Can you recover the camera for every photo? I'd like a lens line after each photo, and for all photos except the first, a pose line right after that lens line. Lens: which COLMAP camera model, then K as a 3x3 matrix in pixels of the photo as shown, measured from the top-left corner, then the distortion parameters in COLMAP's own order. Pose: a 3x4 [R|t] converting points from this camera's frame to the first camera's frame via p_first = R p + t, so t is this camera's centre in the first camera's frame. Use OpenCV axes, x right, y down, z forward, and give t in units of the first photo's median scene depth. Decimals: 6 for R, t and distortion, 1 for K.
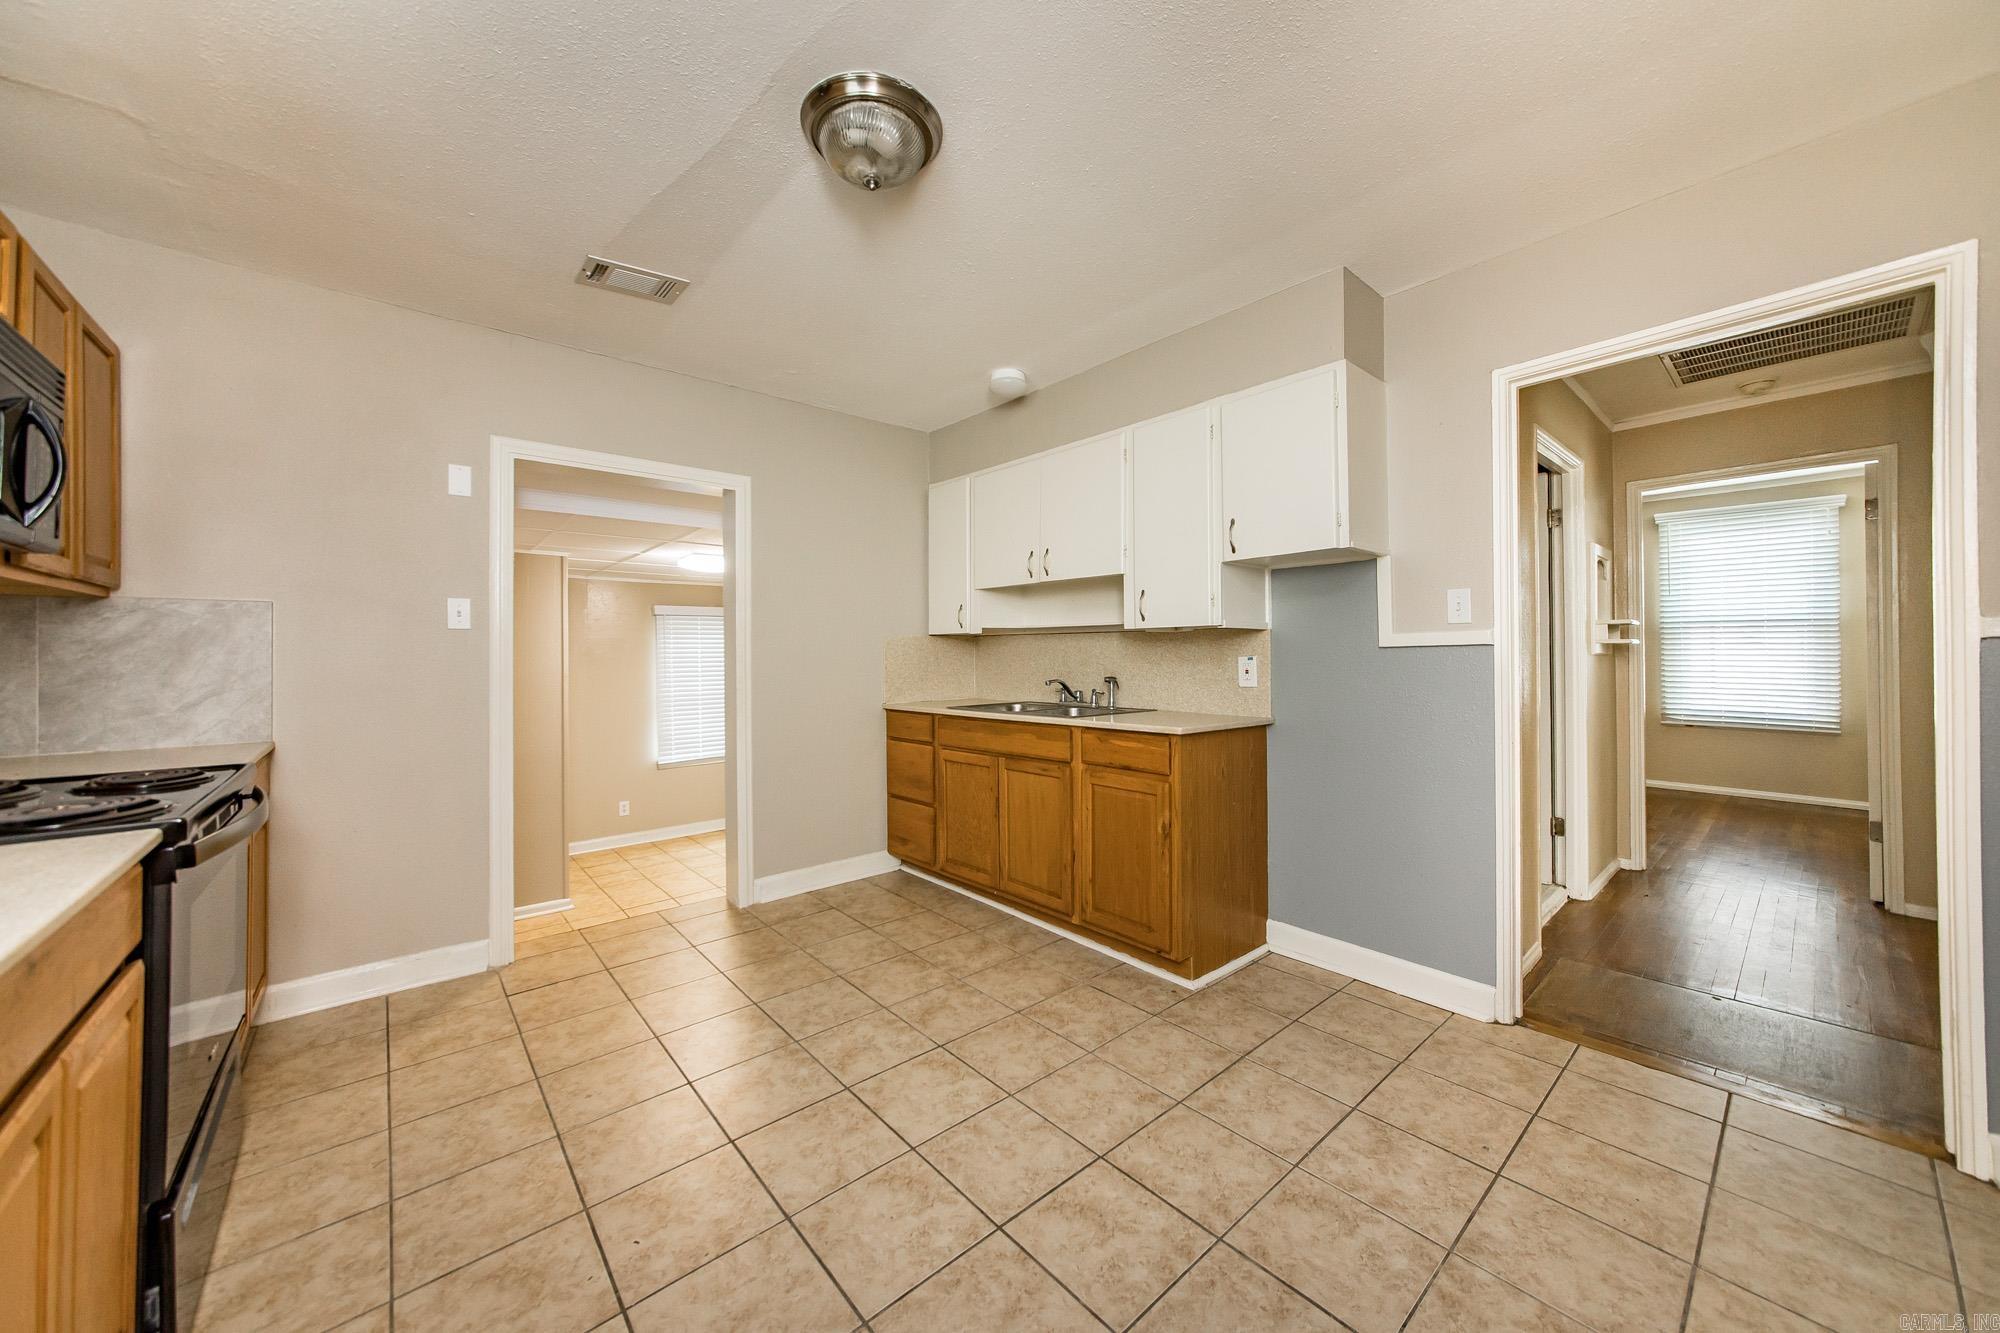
lens RADIAL K [[720.9, 0, 988.5], [0, 720.9, 648.8], [0, 0, 1]] dist [0.000239, 0.000054]
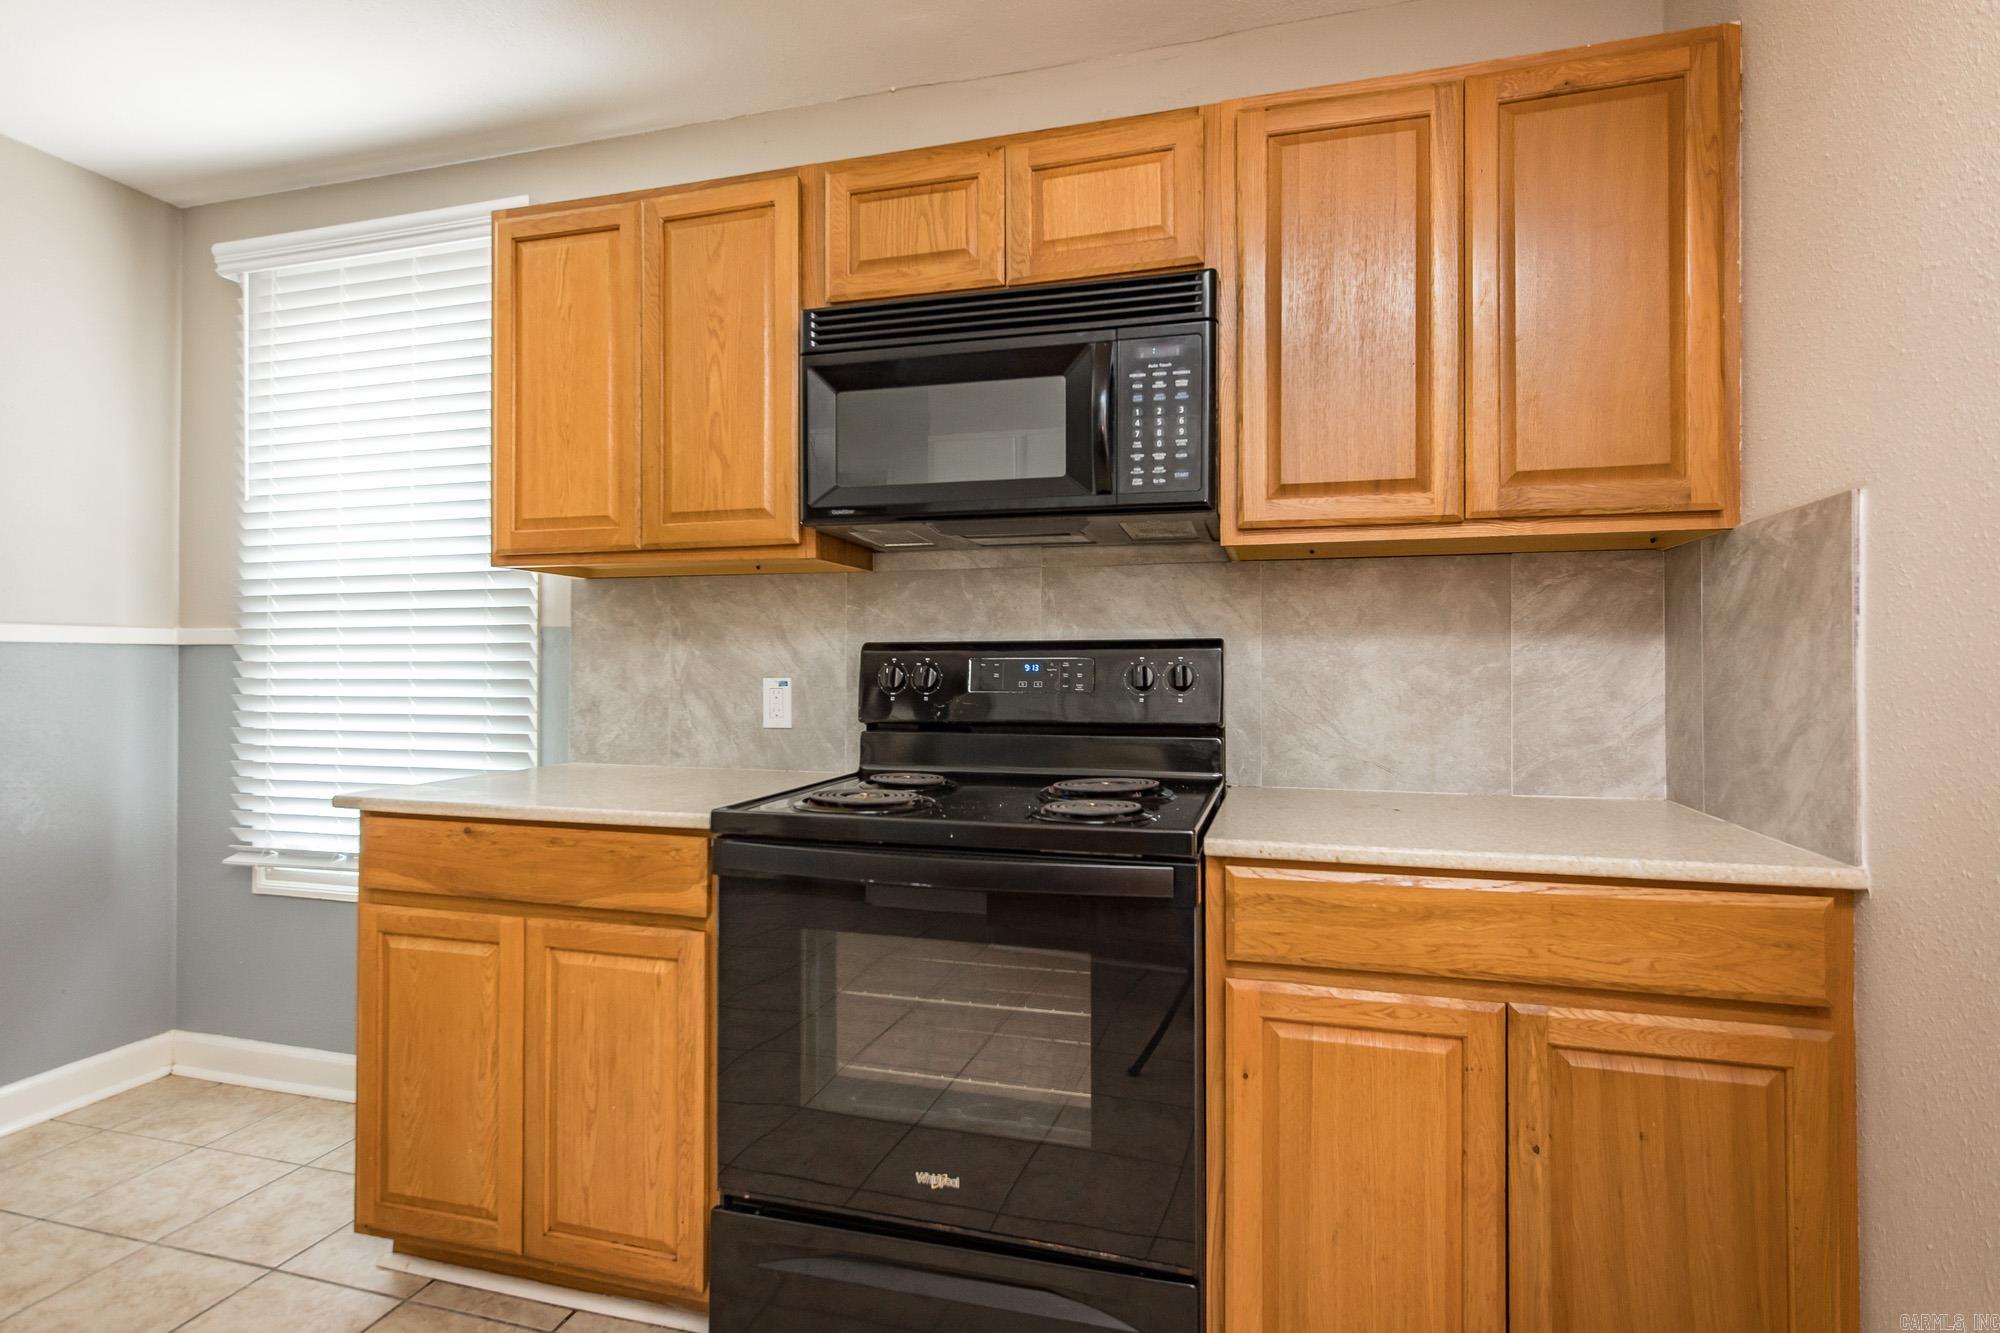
lens RADIAL K [[991.4, 0, 1001.1], [0, 991.4, 657.5], [0, 0, 1]] dist [-0.002375, 0.005156]
pose [[-0.827094, -0.000002, -0.562064, -0.268126], [0.006628, 0.999930, -0.009757, 0.017294], [0.562024, -0.011795, -0.827036, 0.900778]]
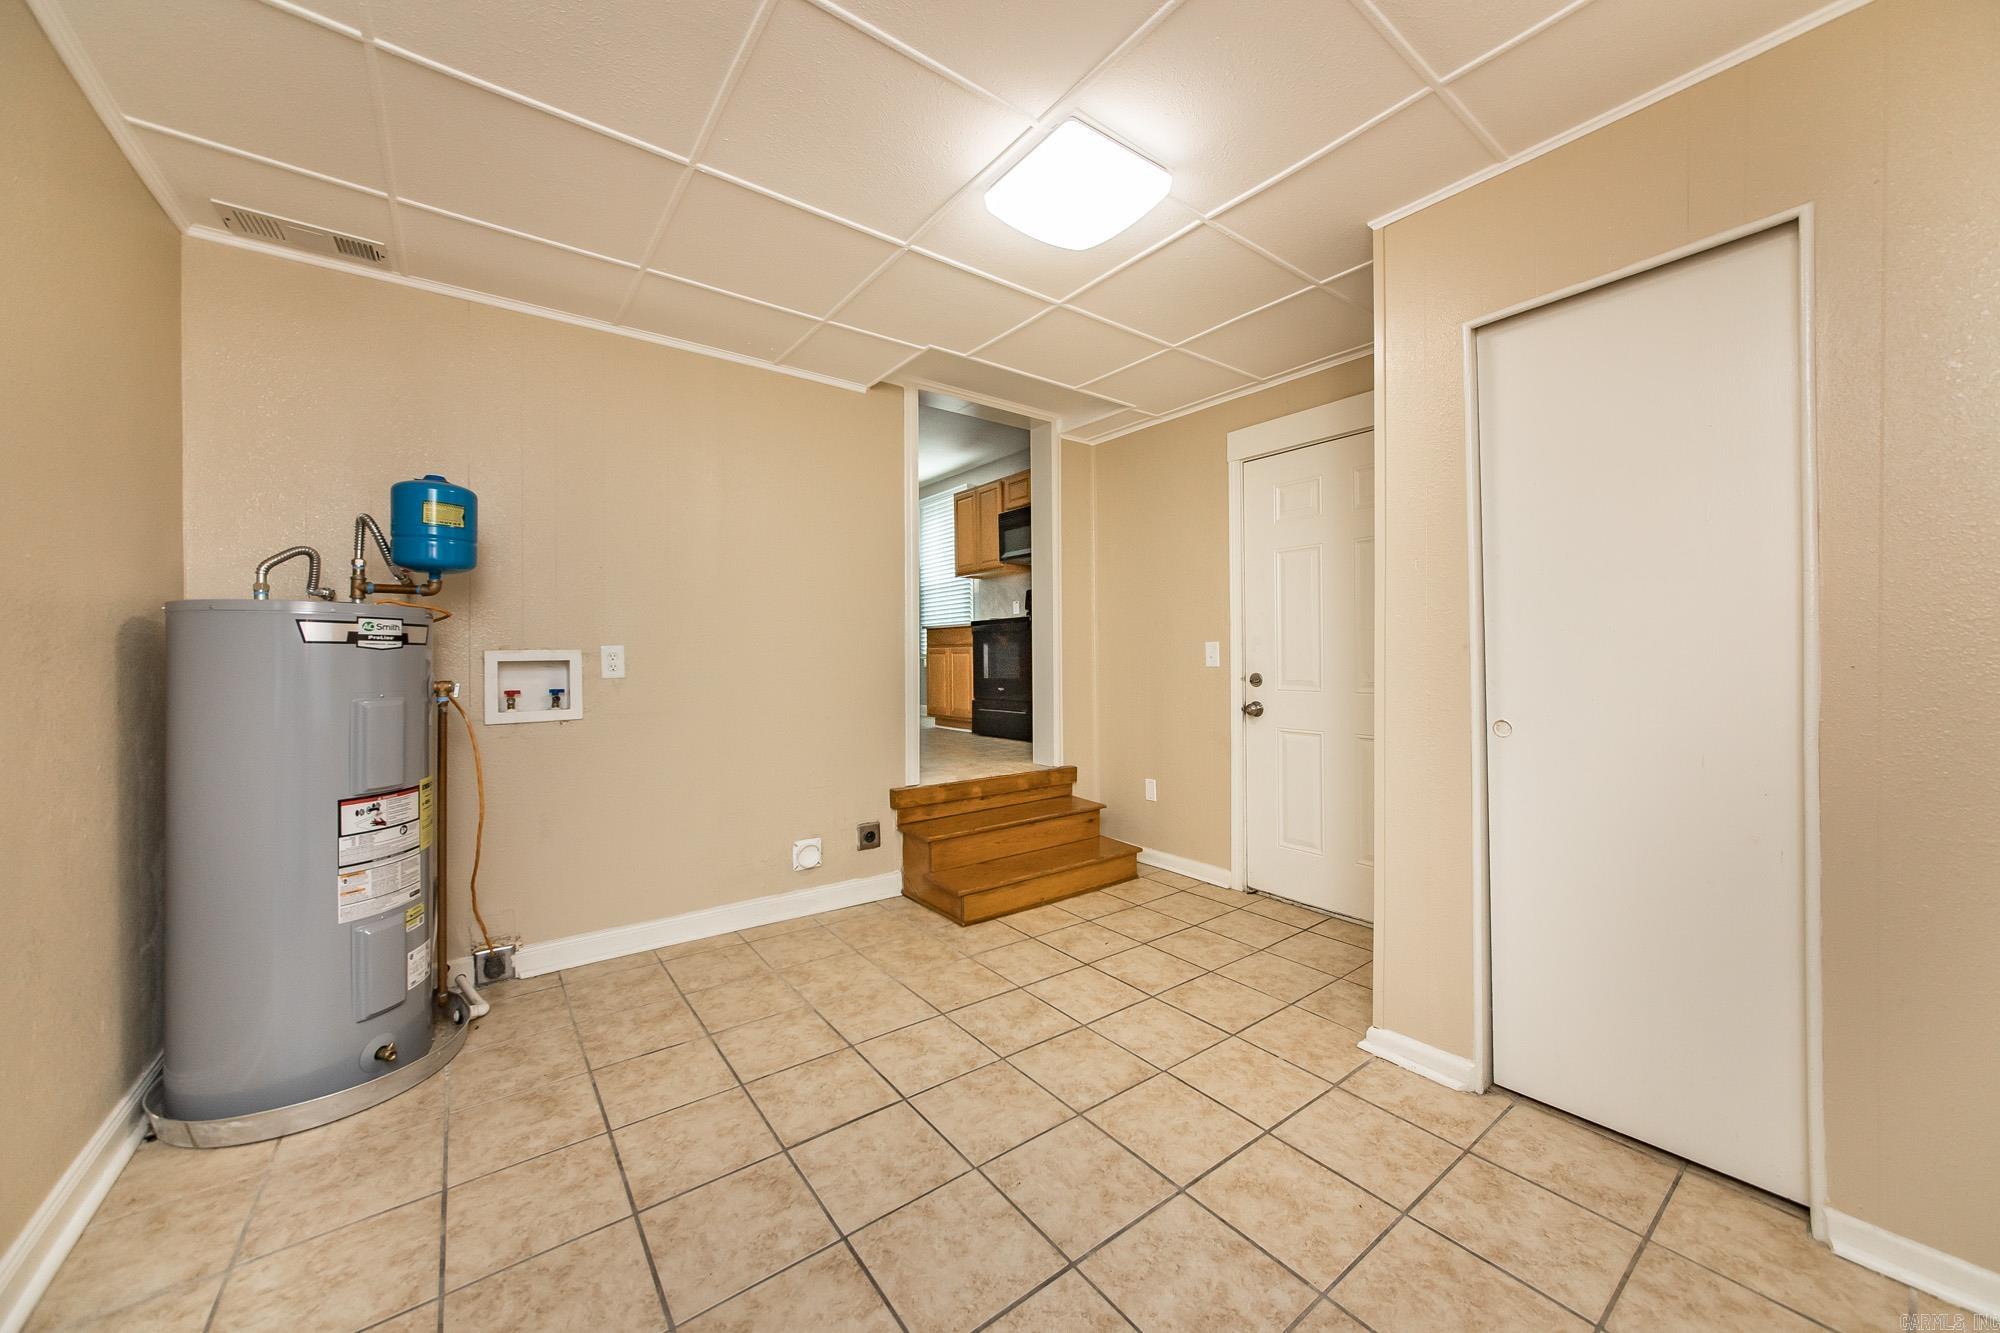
lens RADIAL K [[730.9, 0, 1003.6], [0, 730.9, 653.8], [0, 0, 1]] dist [0.001250, 0.000328]
pose [[-0.998411, 0.013998, 0.054583, -0.623300], [0.013528, 0.999868, -0.008969, 0.196652], [-0.054701, -0.008216, -0.998469, 2.300842]]
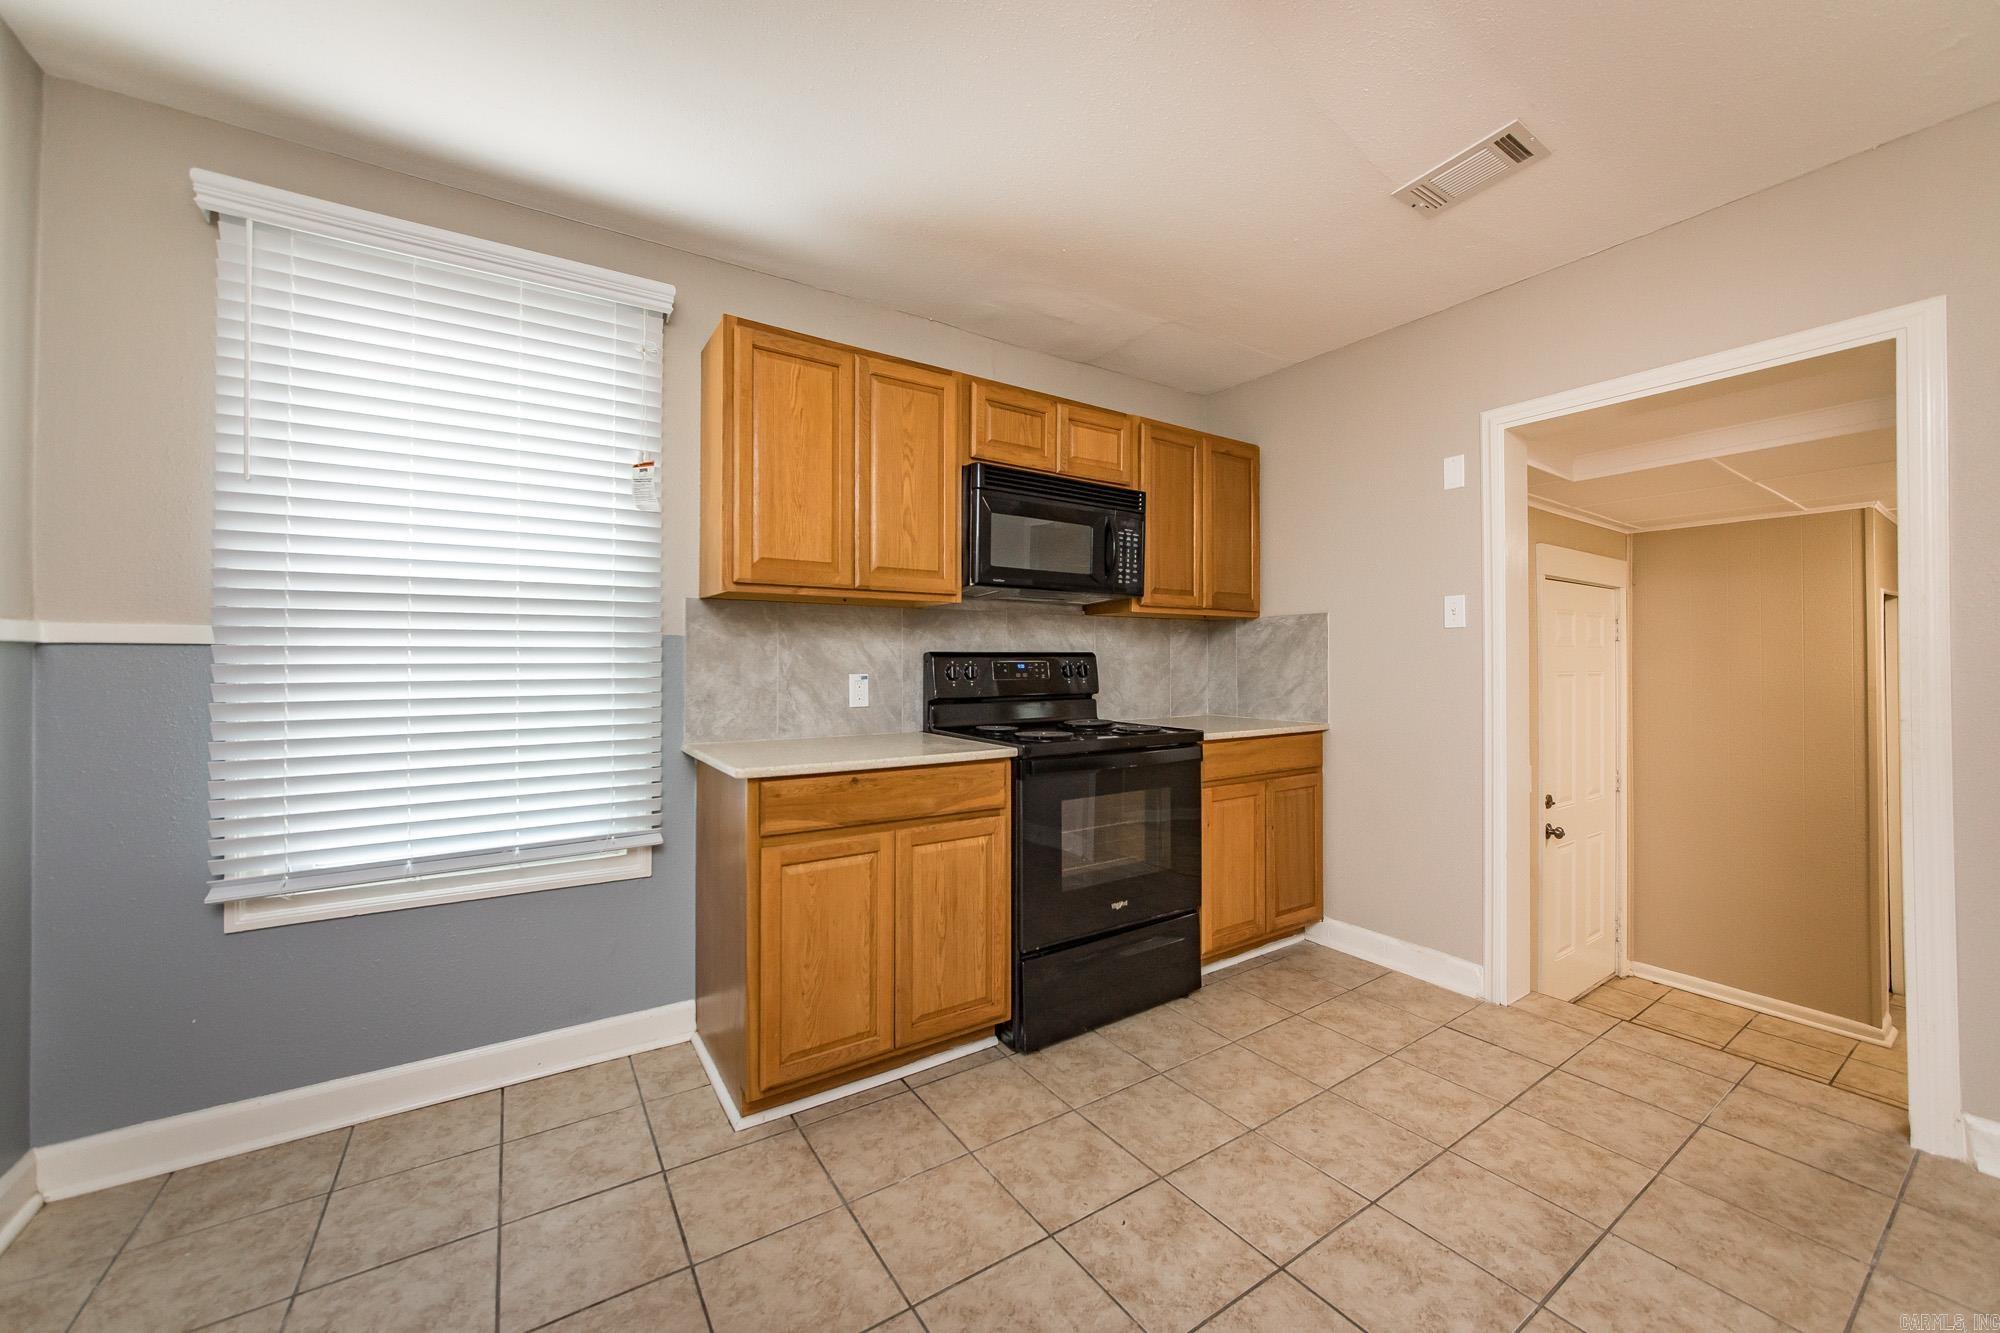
lens RADIAL K [[742.6, 0, 998.5], [0, 742.6, 659.0], [0, 0, 1]] dist [-0.003523, -0.000088]
pose [[-0.121014, 0.001308, -0.992650, 0.274906], [0.007276, 0.999973, 0.000431, 0.007787], [0.992624, -0.007171, -0.121020, 0.451123]]
